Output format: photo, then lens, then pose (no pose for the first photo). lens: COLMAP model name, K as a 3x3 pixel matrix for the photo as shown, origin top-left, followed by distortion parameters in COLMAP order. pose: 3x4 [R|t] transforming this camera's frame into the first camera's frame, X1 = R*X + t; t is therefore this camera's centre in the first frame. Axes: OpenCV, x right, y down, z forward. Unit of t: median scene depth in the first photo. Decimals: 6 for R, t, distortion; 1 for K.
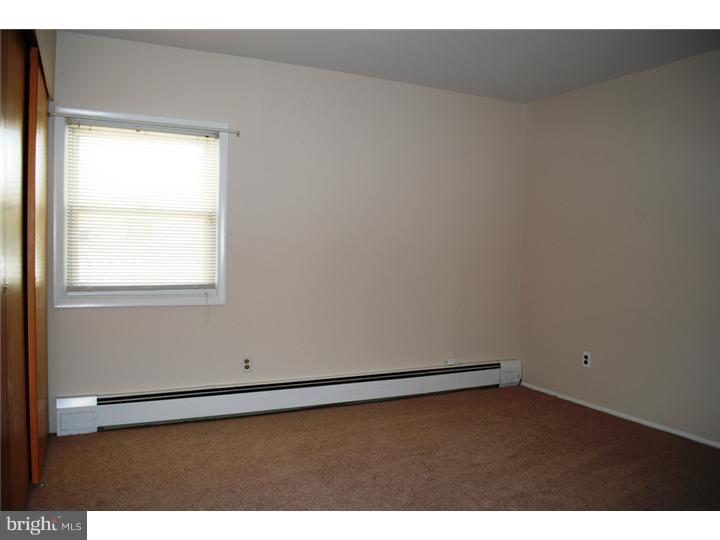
lens RADIAL K [[575.2, 0, 360.0], [0, 575.2, 270.0], [0, 0, 1]] dist [-0.065616, 0.006120]
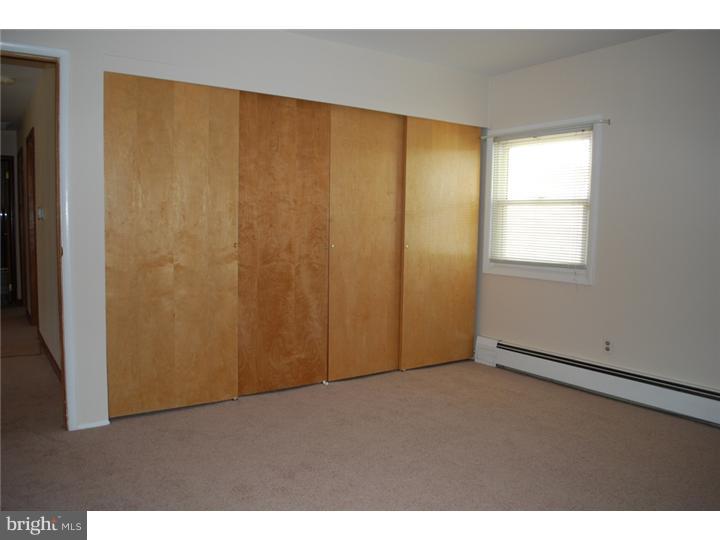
lens RADIAL K [[575.2, 0, 360.0], [0, 575.2, 270.0], [0, 0, 1]] dist [-0.065616, 0.006120]
pose [[0.146106, 0.053739, -0.987808, 0.761548], [-0.065122, 0.996880, 0.044601, 0.013464], [0.987123, 0.057811, 0.149149, 0.423629]]
